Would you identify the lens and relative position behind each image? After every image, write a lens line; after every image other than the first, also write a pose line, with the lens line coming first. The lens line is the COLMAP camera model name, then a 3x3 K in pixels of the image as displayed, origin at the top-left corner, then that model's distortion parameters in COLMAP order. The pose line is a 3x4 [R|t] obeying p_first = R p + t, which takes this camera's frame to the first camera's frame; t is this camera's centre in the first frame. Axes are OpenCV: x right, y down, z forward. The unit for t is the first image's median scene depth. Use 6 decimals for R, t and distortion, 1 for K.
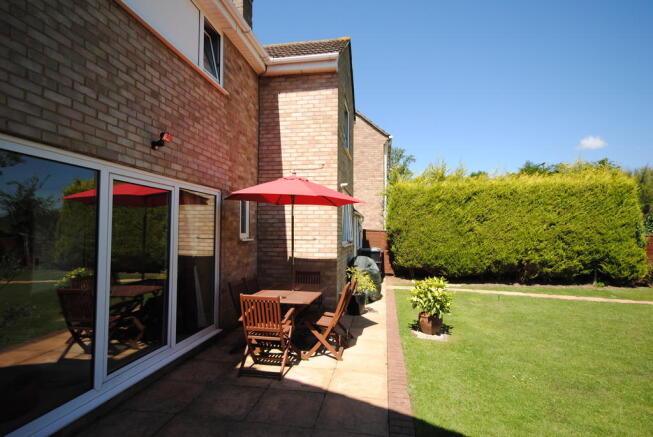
lens RADIAL K [[355.1, 0, 324.5], [0, 355.1, 219.0], [0, 0, 1]] dist [0.004369, -0.000020]
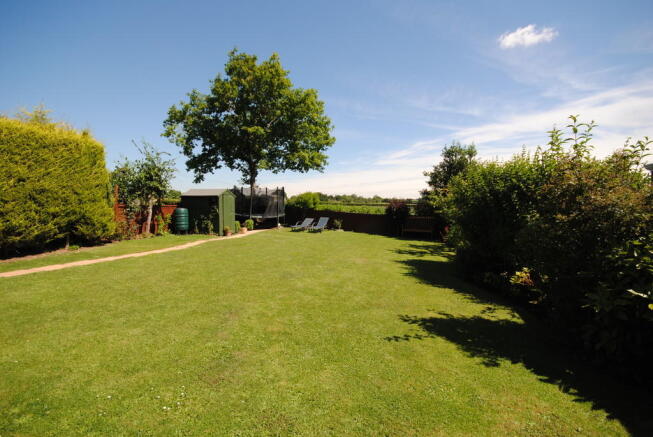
lens RADIAL K [[295.2, 0, 321.5], [0, 295.2, 219.0], [0, 0, 1]] dist [-0.004543, -0.000983]
pose [[0.060664, -0.056731, 0.996545, 0.032872], [-0.036969, 0.997571, 0.059040, 0.038026], [-0.997473, -0.040422, 0.058419, 0.300835]]
